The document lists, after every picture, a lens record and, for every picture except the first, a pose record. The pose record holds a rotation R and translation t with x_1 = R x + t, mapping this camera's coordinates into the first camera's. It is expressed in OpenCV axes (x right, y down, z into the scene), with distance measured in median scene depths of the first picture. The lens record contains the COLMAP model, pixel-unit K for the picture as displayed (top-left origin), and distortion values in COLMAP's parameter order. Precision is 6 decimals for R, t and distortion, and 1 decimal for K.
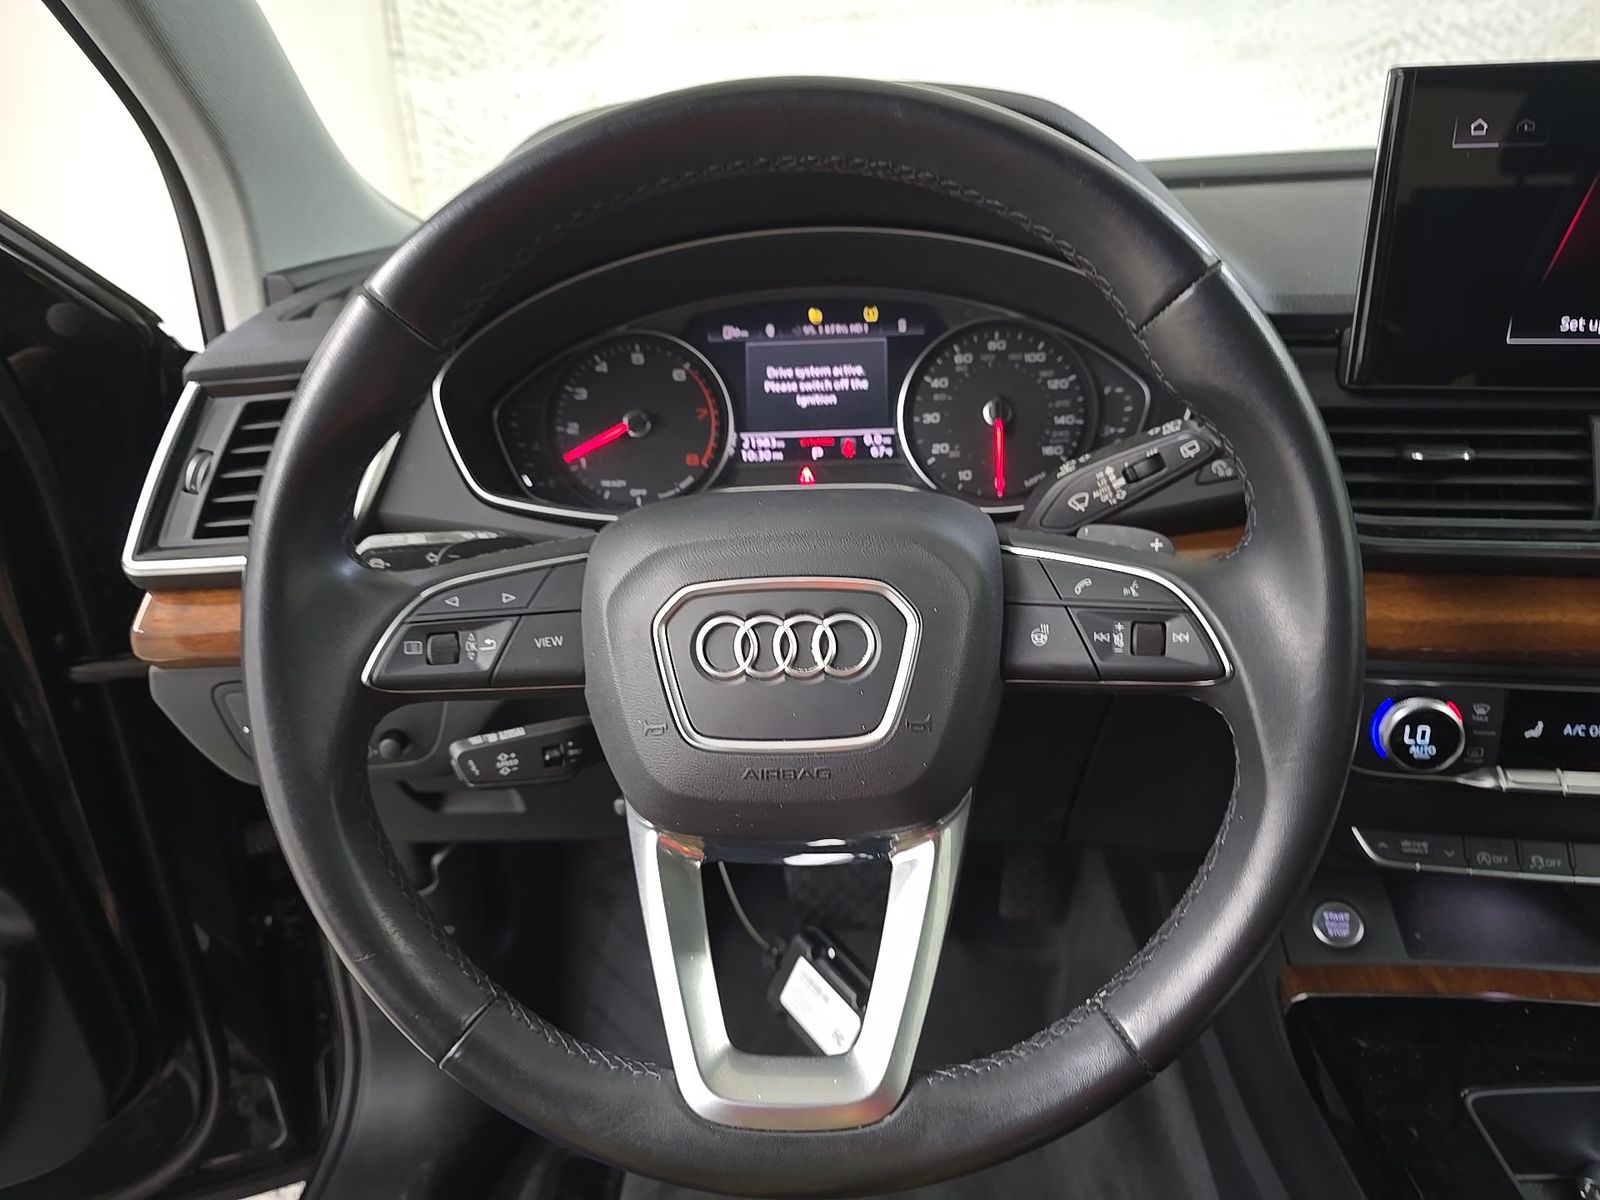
lens RADIAL K [[1083.9, 0, 800.0], [0, 1083.9, 600.0], [0, 0, 1]] dist [0.069188, -0.140730]
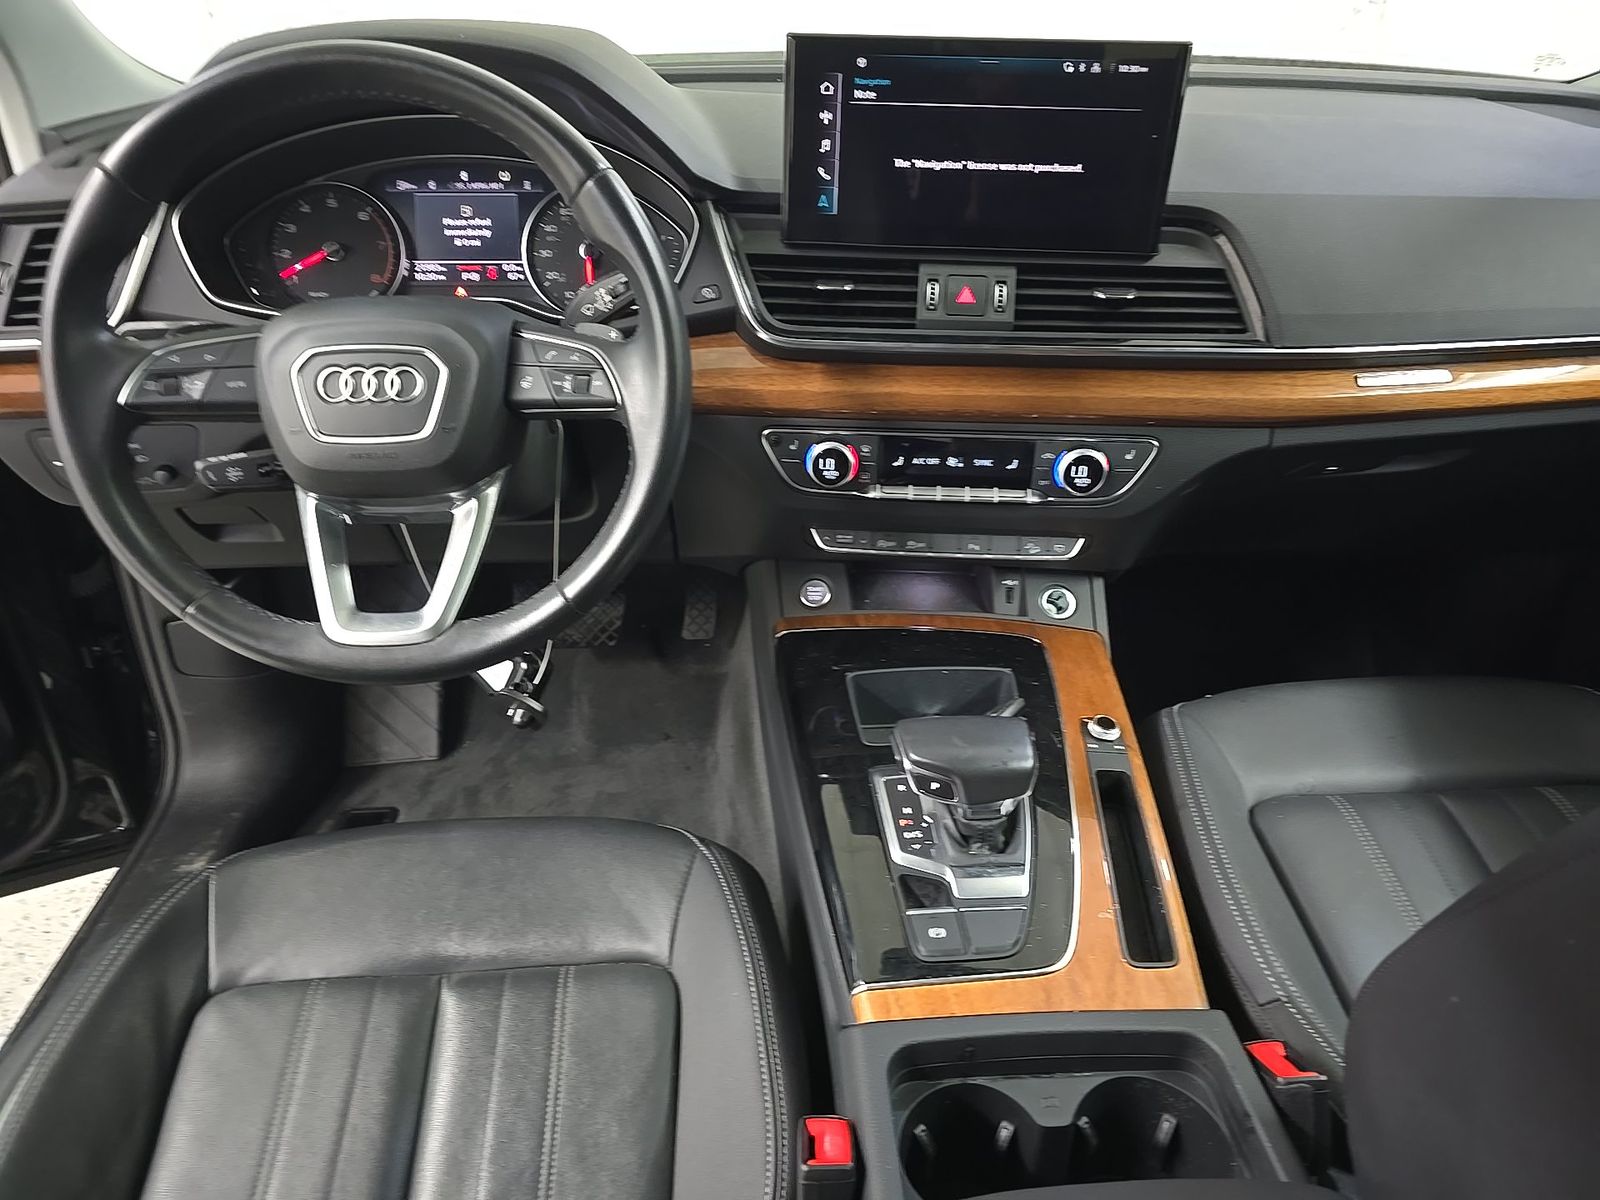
lens RADIAL K [[1055.3, 0, 804.7], [0, 1055.3, 606.0], [0, 0, 1]] dist [-0.004937, -0.006098]
pose [[0.990759, -0.013082, 0.135002, 0.313887], [-0.008533, 0.987354, 0.158299, 0.083919], [-0.135365, -0.157988, 0.978119, -0.581549]]
